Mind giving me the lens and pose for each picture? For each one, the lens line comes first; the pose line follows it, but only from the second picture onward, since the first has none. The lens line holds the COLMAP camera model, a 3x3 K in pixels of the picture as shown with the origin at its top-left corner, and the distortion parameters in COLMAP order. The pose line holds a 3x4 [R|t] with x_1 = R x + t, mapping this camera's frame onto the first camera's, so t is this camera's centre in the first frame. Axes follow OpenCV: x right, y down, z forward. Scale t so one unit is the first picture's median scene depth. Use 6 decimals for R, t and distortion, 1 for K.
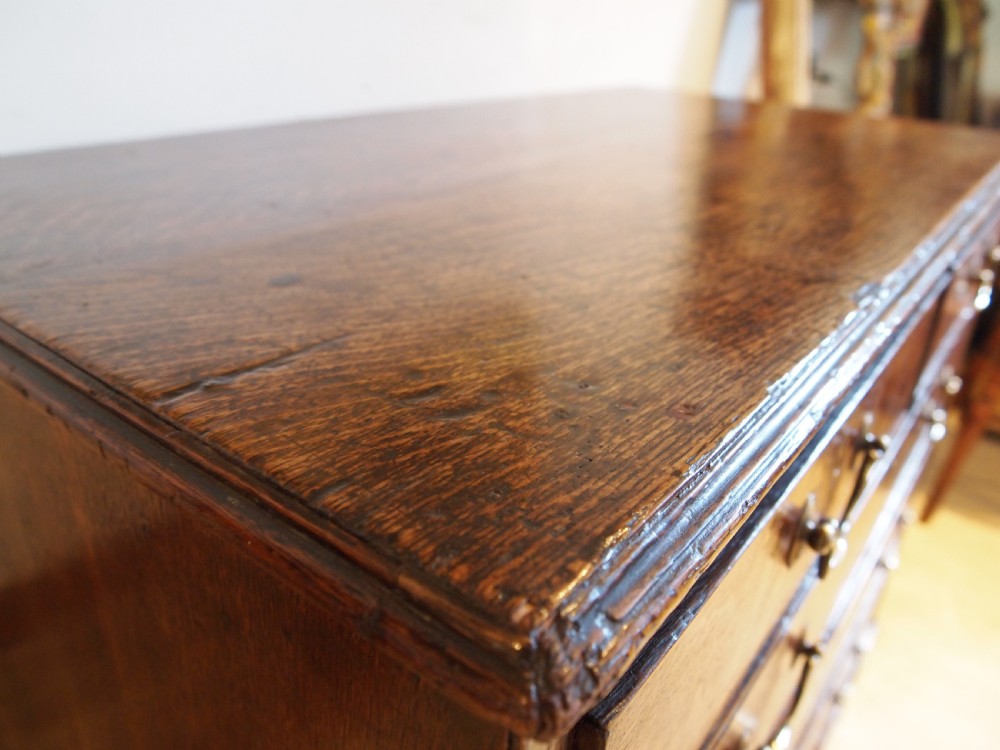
lens RADIAL K [[824.7, 0, 516.0], [0, 824.7, 375.5], [0, 0, 1]] dist [-0.049860, -0.000271]
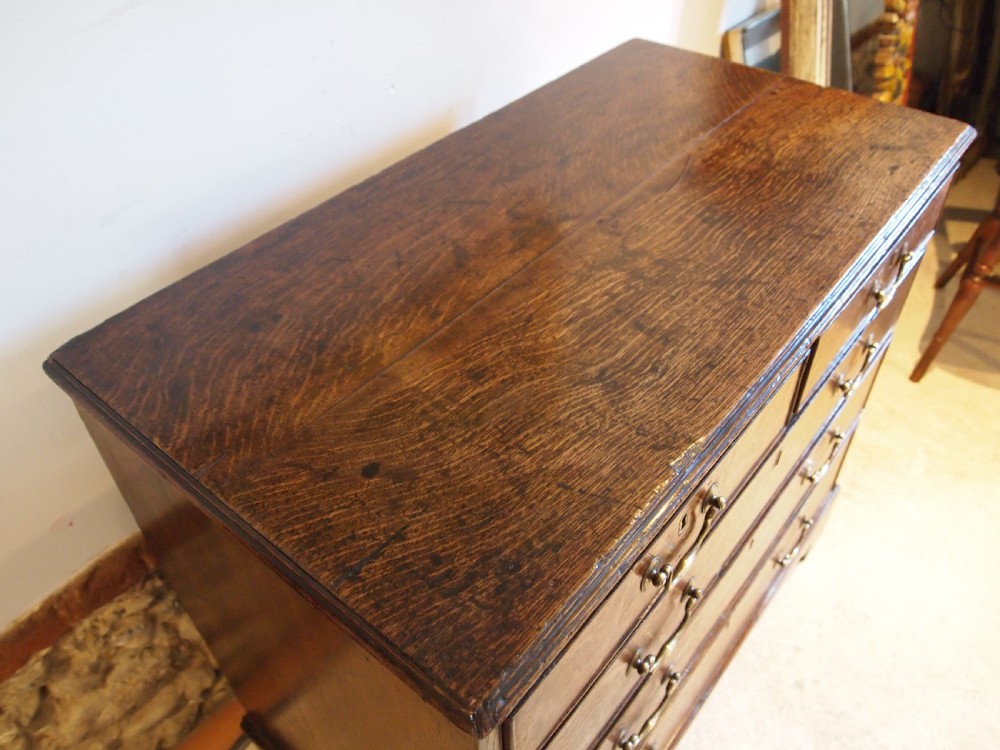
lens RADIAL K [[799.6, 0, 503.8], [0, 799.6, 377.2], [0, 0, 1]] dist [-0.042222, 0.000867]
pose [[0.997626, -0.022451, -0.065102, 0.237403], [0.034236, 0.981953, 0.186002, -1.008368], [0.059751, -0.187790, 0.980390, -1.173253]]
